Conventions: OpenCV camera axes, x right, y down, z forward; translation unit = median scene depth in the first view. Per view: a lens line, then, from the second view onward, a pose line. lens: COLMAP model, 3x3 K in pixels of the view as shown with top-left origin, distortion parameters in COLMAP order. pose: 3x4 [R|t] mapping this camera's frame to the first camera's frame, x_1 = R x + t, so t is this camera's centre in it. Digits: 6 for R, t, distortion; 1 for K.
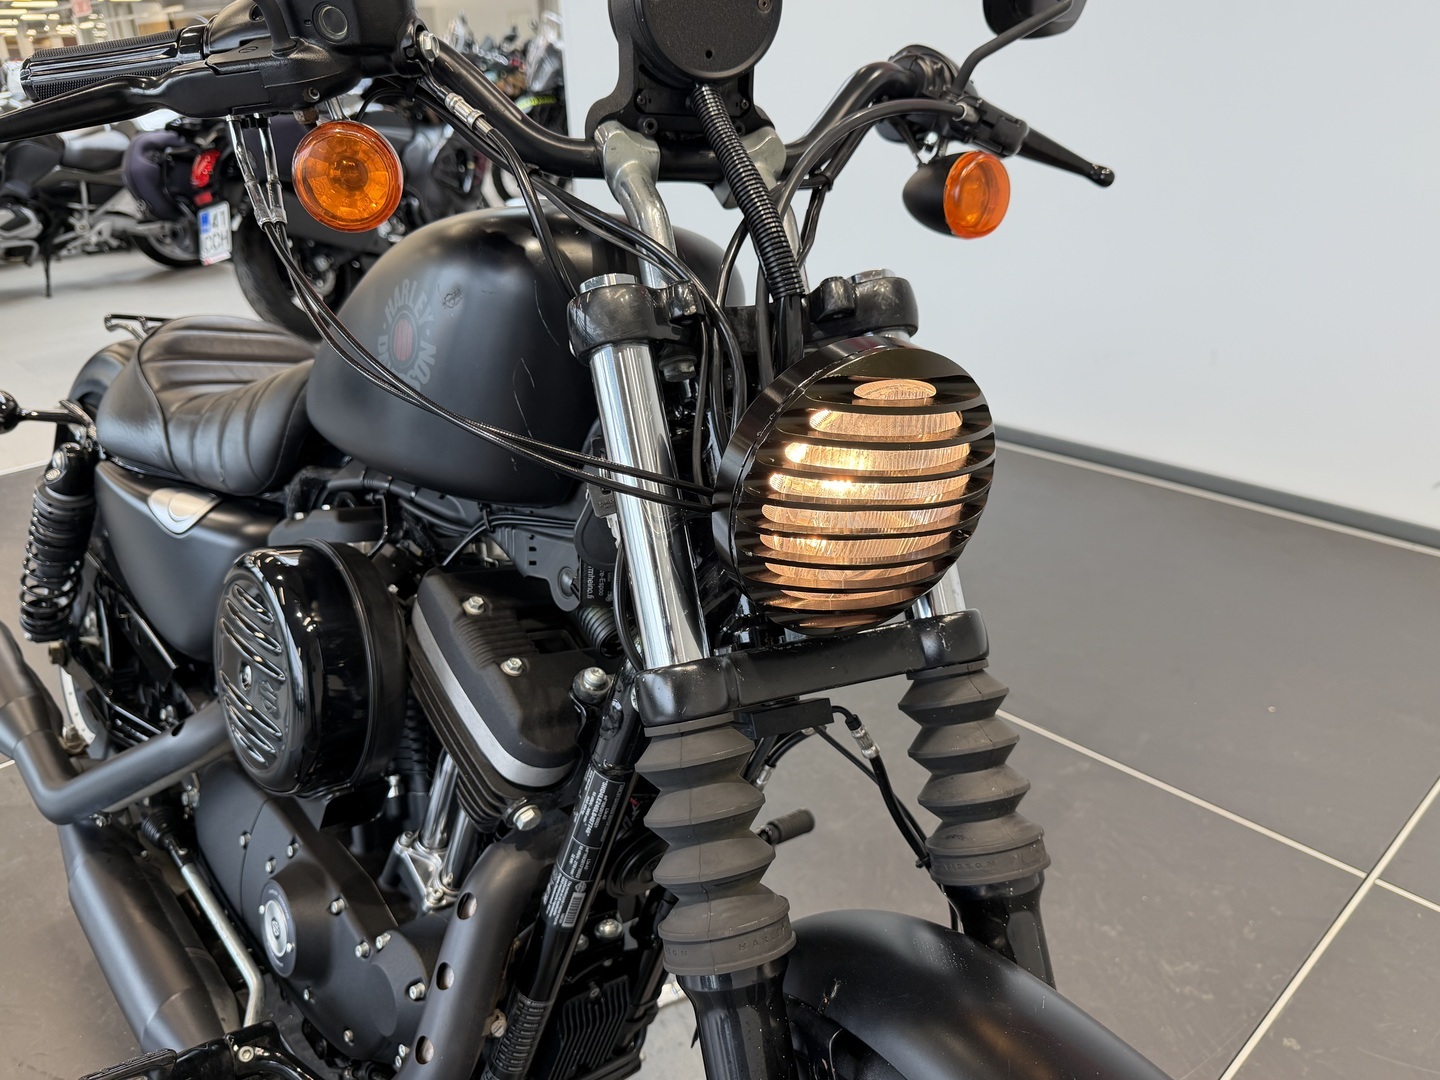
lens RADIAL K [[1057.2, 0, 720.0], [0, 1057.2, 540.0], [0, 0, 1]] dist [0.064417, -0.099894]
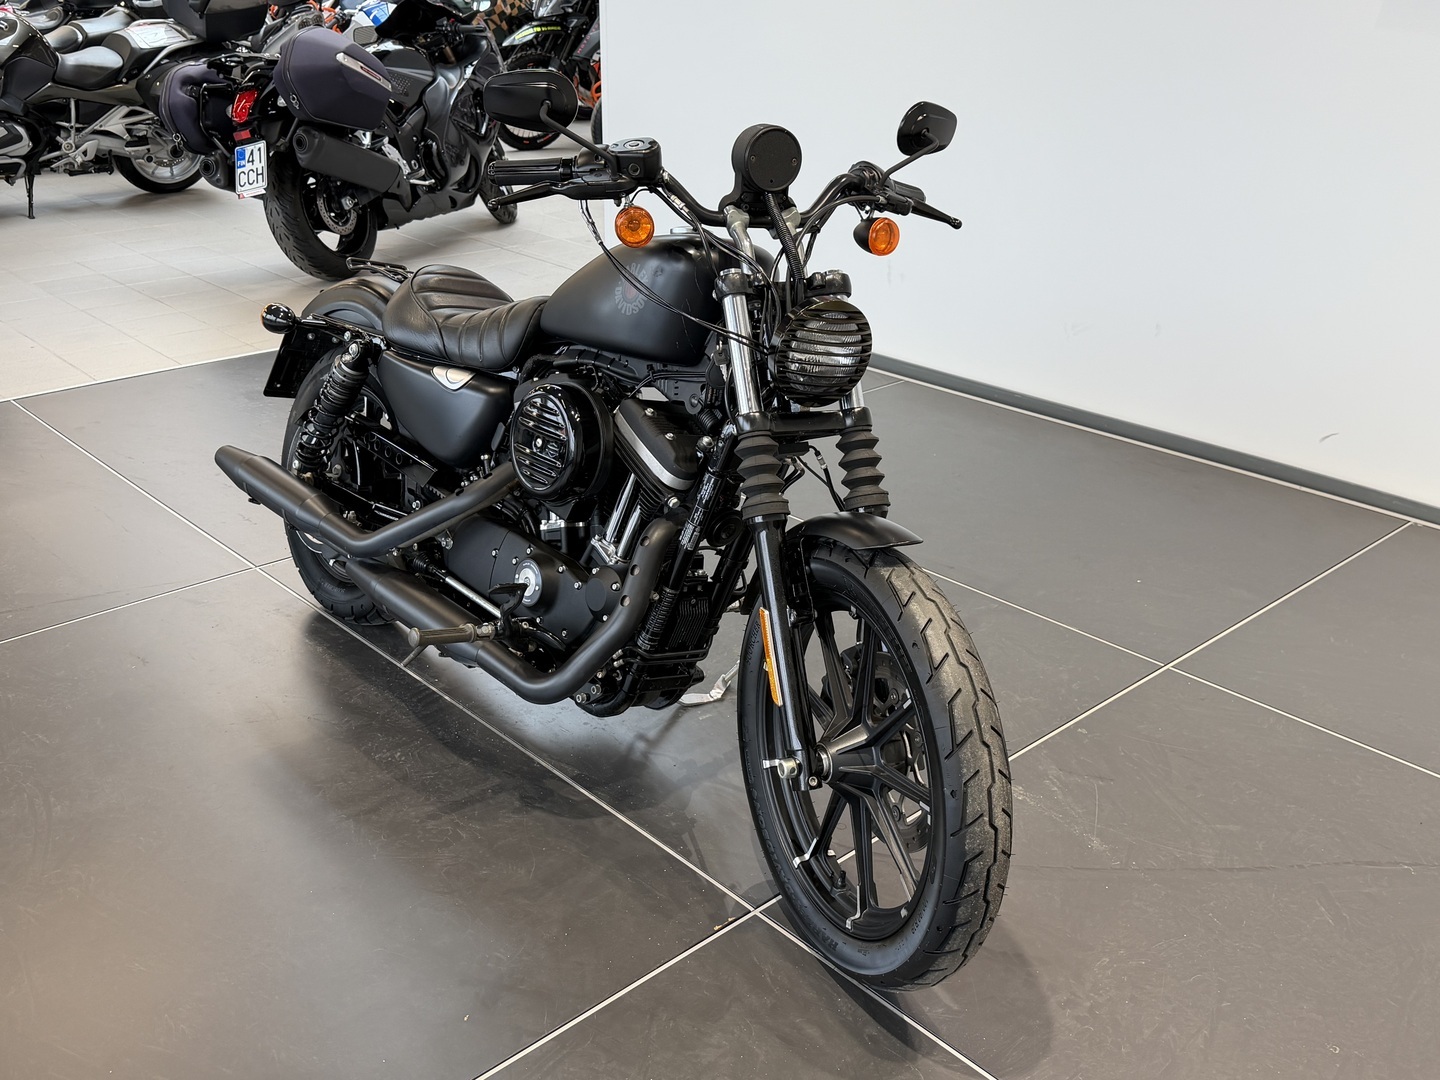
lens RADIAL K [[1346.0, 0, 720.0], [0, 1346.0, 540.0], [0, 0, 1]] dist [0.129864, -0.198128]
pose [[0.998957, 0.044802, 0.008772, -0.105835], [-0.044709, 0.998944, -0.010587, 0.371835], [-0.009237, 0.010184, 0.999905, -1.896228]]
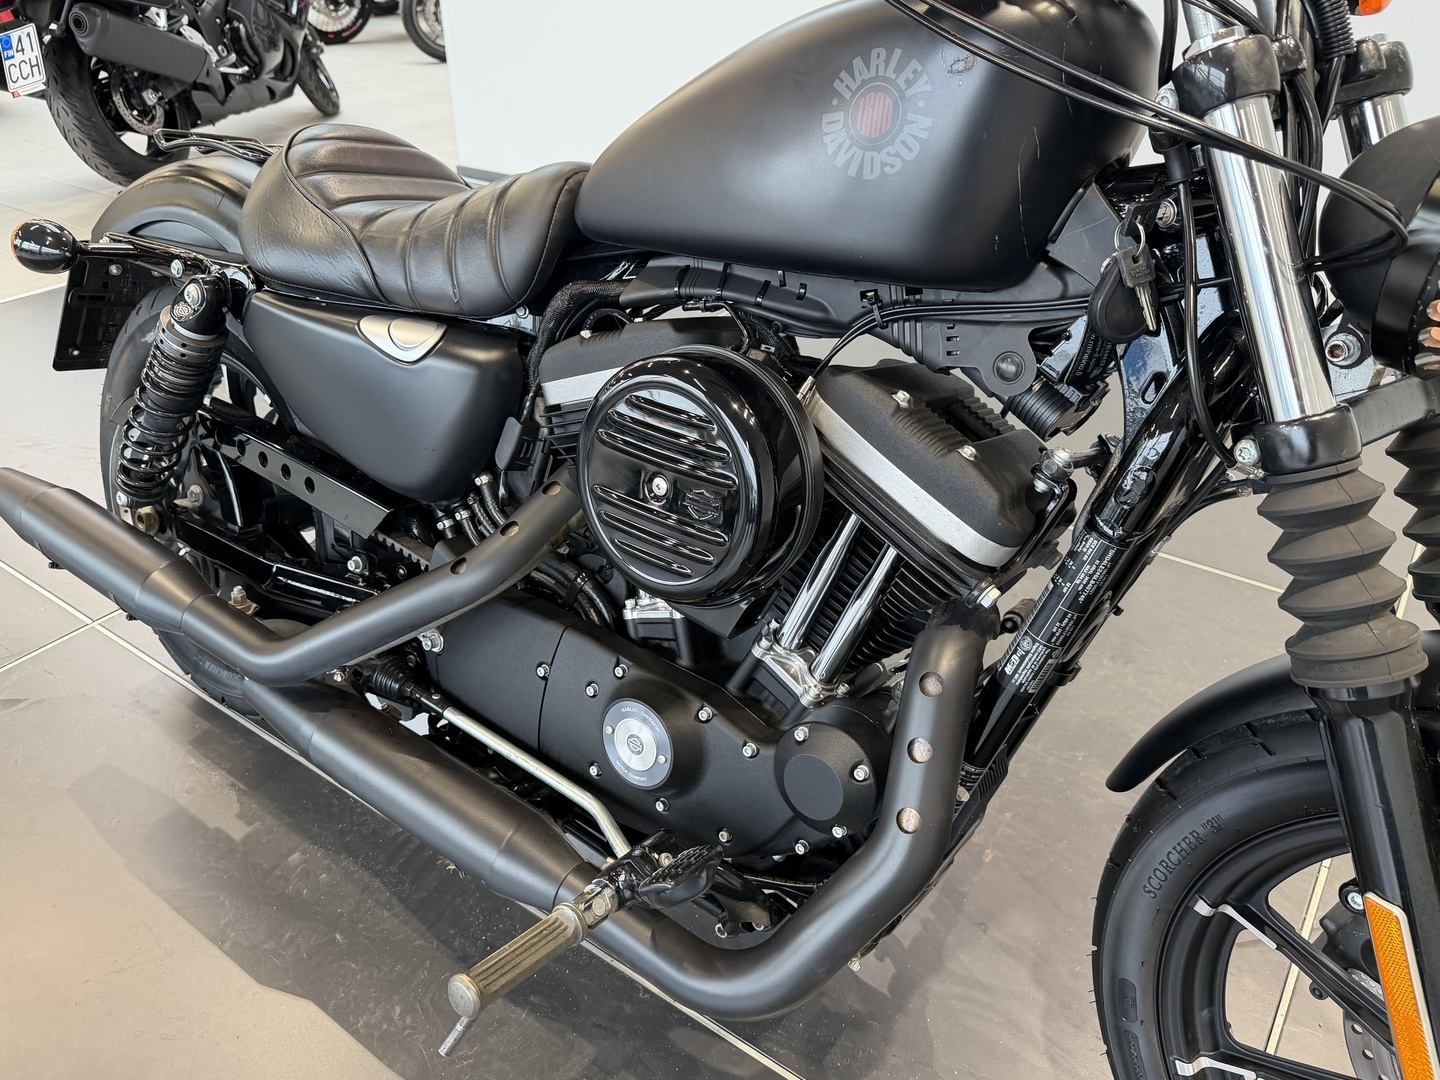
lens RADIAL K [[1061.5, 0, 717.9], [0, 1061.5, 533.8], [0, 0, 1]] dist [0.008529, -0.014711]
pose [[0.980312, -0.078339, 0.181250, -0.634541], [0.054489, 0.989615, 0.133017, 0.048731], [-0.189788, -0.120522, 0.974400, 0.048934]]
